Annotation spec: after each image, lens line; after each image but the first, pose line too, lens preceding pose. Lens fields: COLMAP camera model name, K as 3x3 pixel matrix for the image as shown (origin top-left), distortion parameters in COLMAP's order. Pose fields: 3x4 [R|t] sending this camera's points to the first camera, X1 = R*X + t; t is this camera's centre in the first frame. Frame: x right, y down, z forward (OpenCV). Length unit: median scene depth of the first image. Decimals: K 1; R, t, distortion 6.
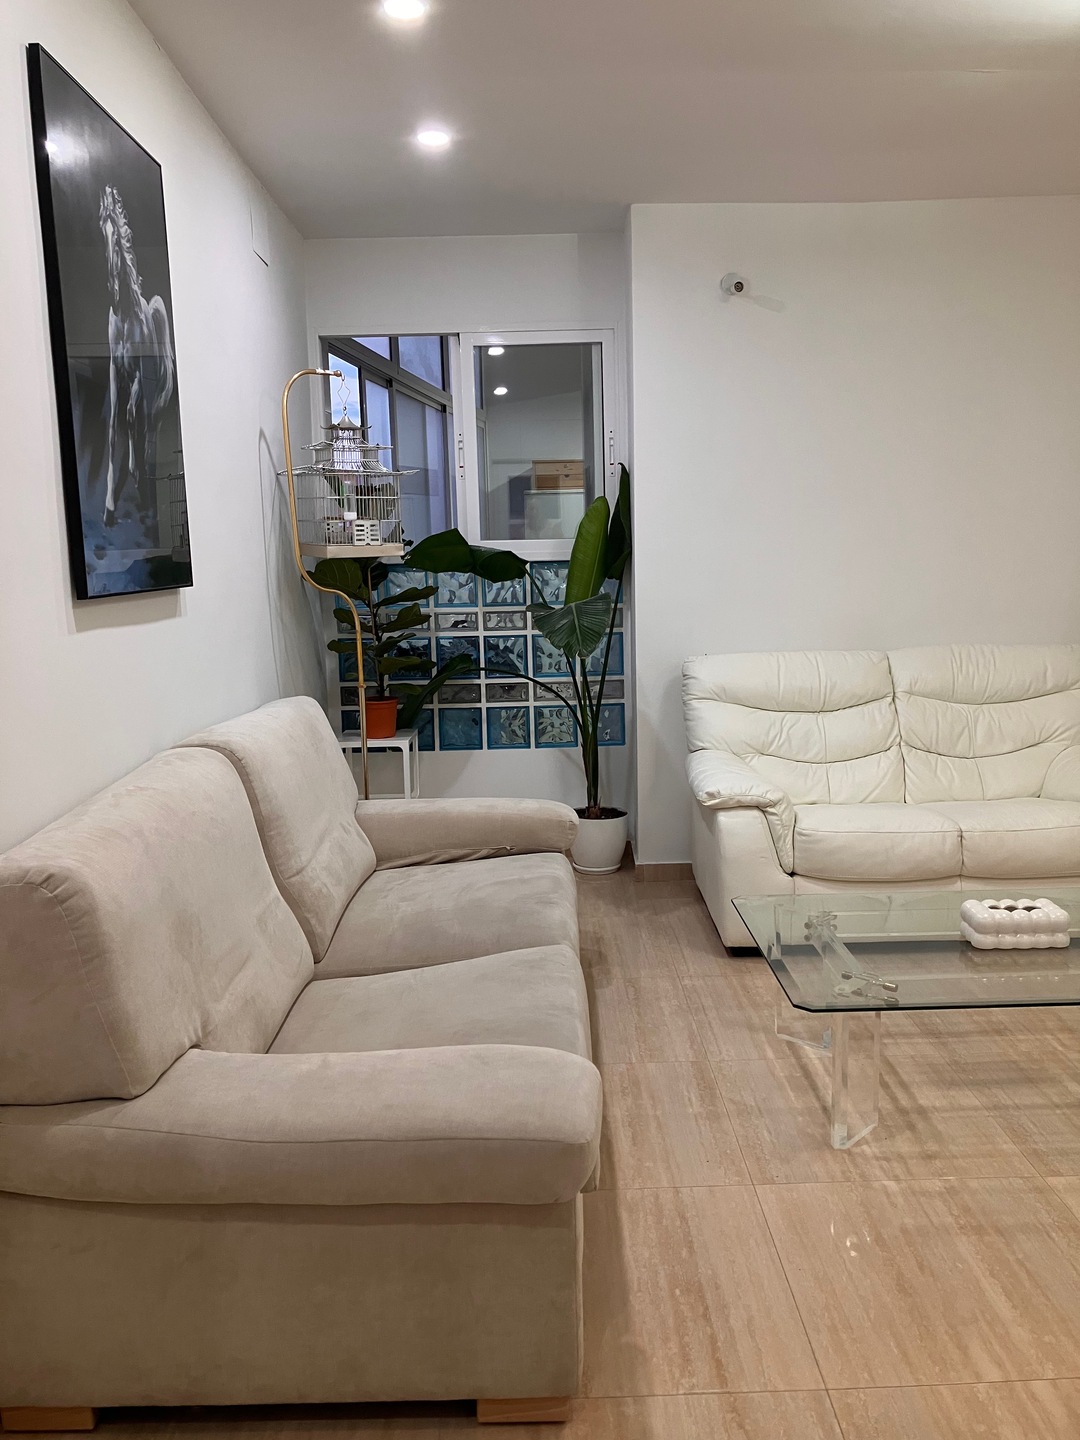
lens RADIAL K [[1179.1, 0, 539.1], [0, 1179.1, 714.6], [0, 0, 1]] dist [0.029823, 0.001009]
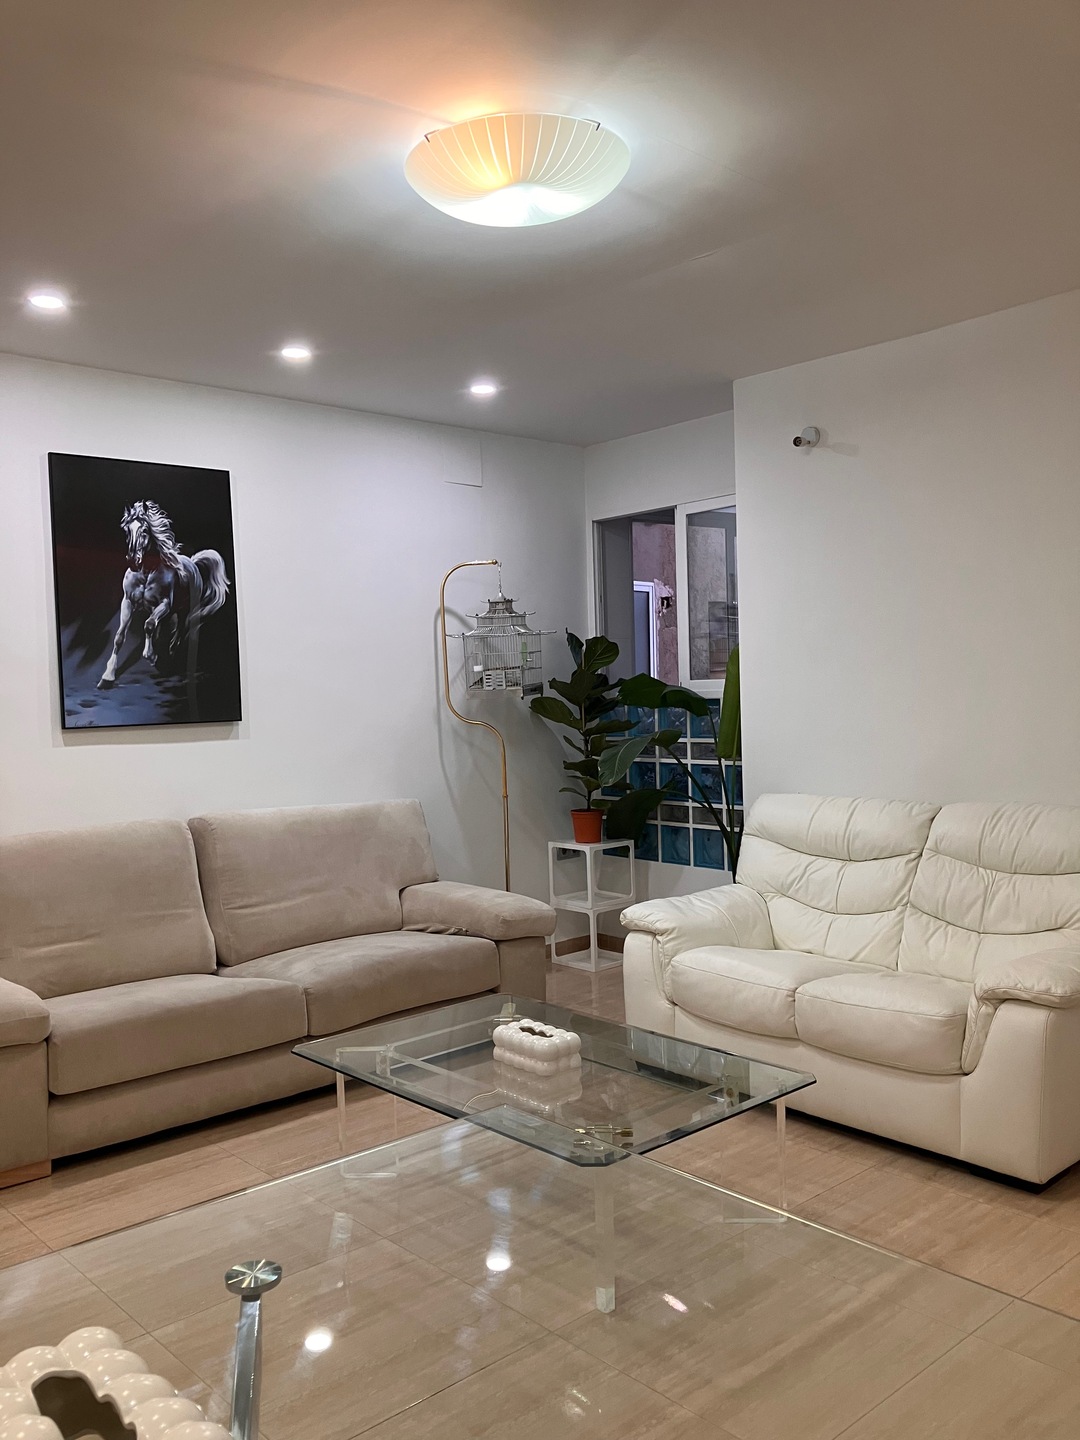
lens RADIAL K [[1185.3, 0, 534.2], [0, 1185.3, 733.5], [0, 0, 1]] dist [0.046363, -0.056919]
pose [[0.656944, 0.033973, -0.753174, 0.818240], [-0.091655, 0.995174, -0.035057, -0.049016], [0.748347, 0.092063, 0.656887, 0.167723]]
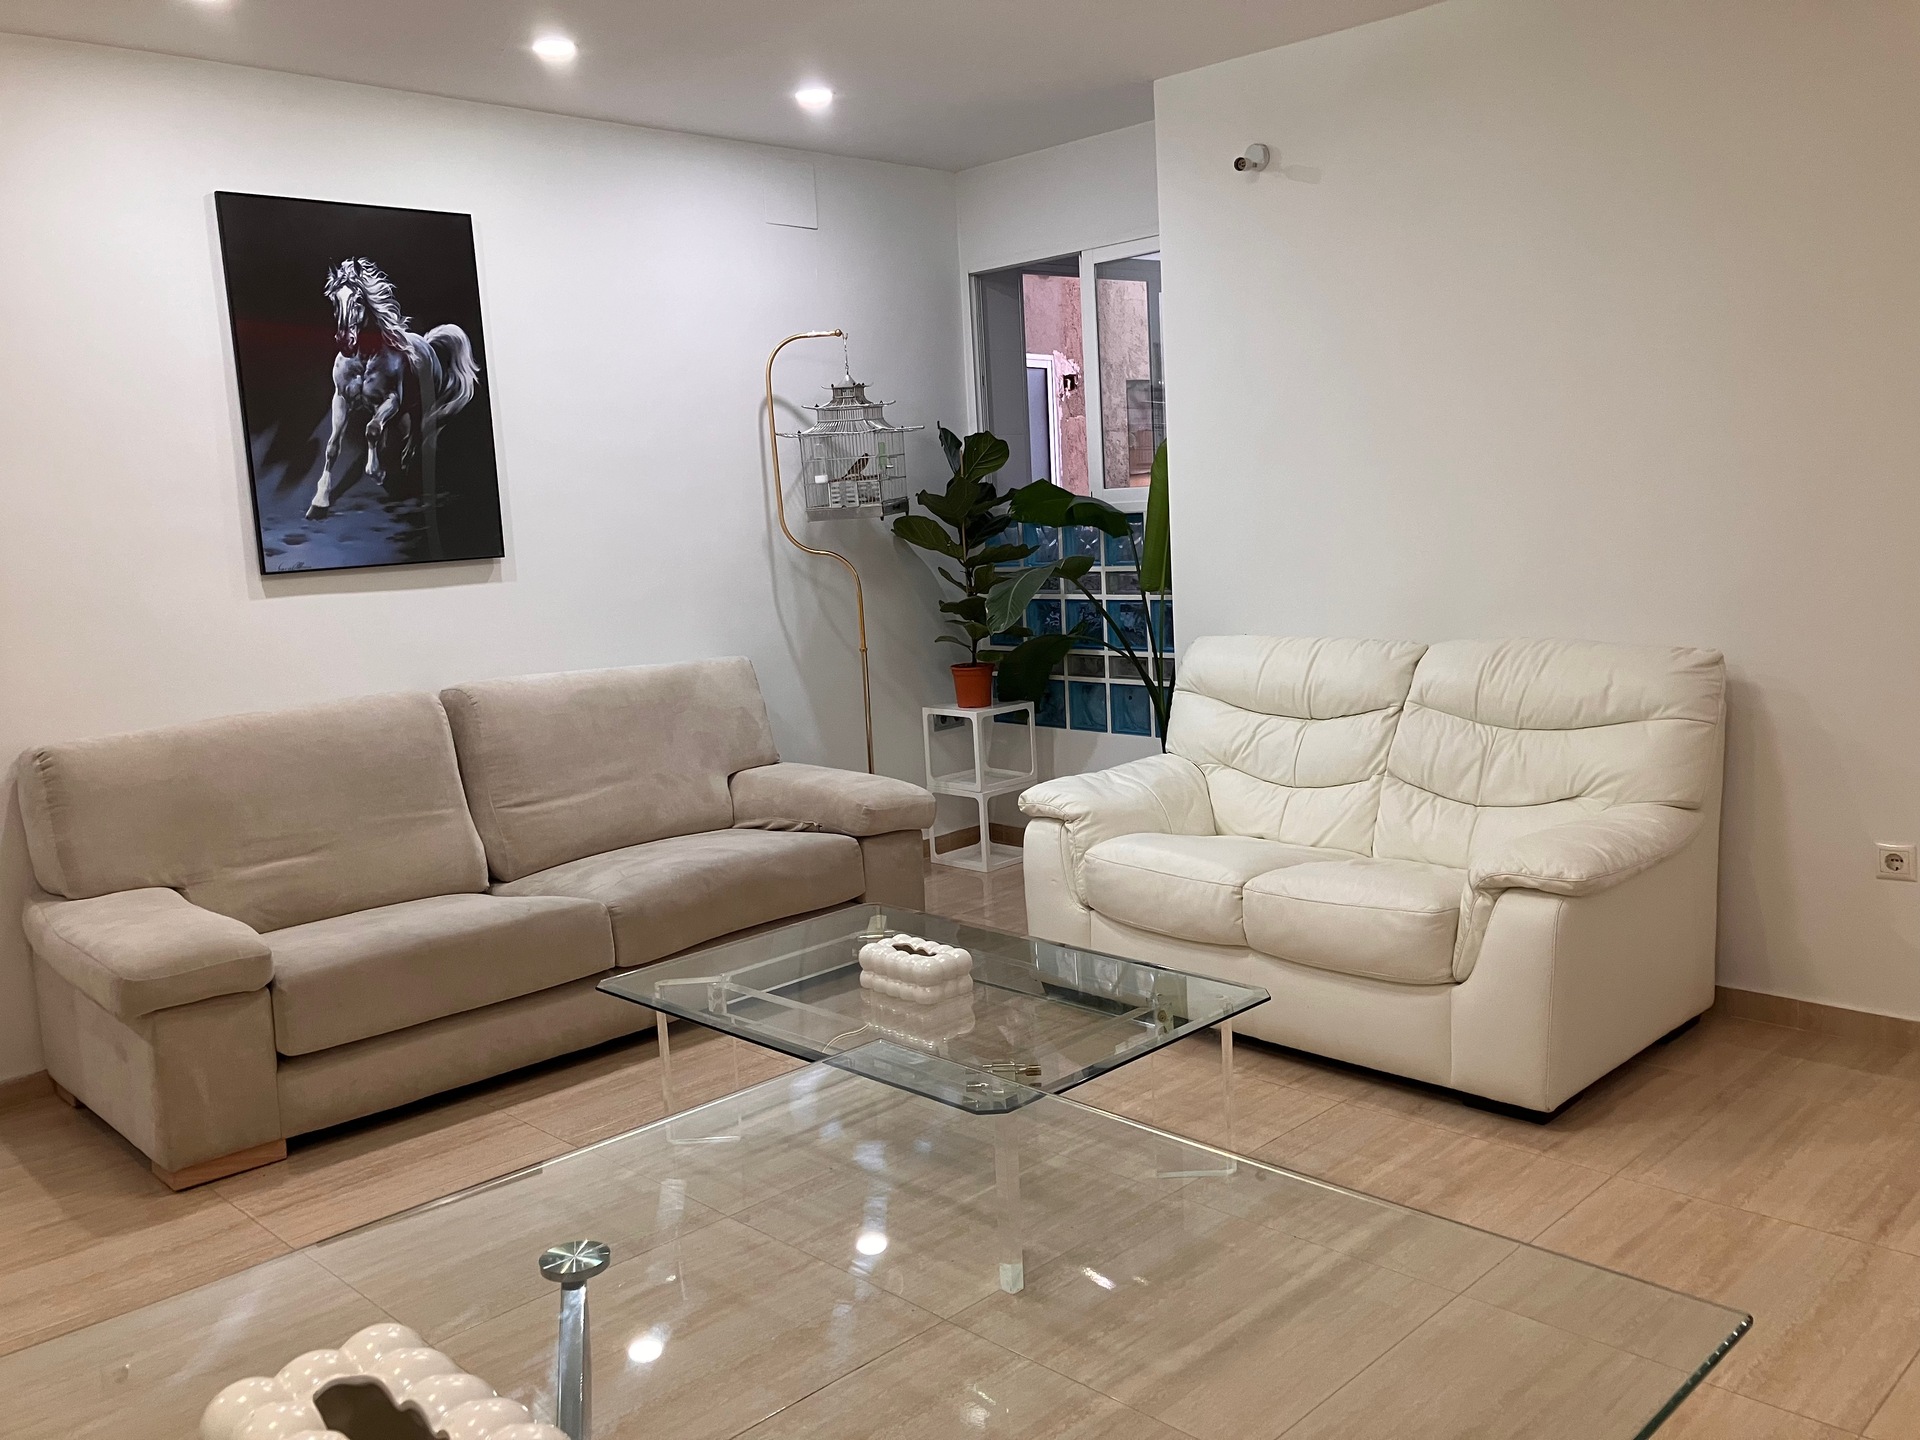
lens RADIAL K [[1568.3, 0, 977.0], [0, 1568.3, 695.0], [0, 0, 1]] dist [0.089439, -0.128050]
pose [[0.694344, 0.077459, -0.715463, 0.825641], [-0.064455, 0.996889, 0.045375, -0.050394], [0.716751, 0.014609, 0.697176, 0.159533]]
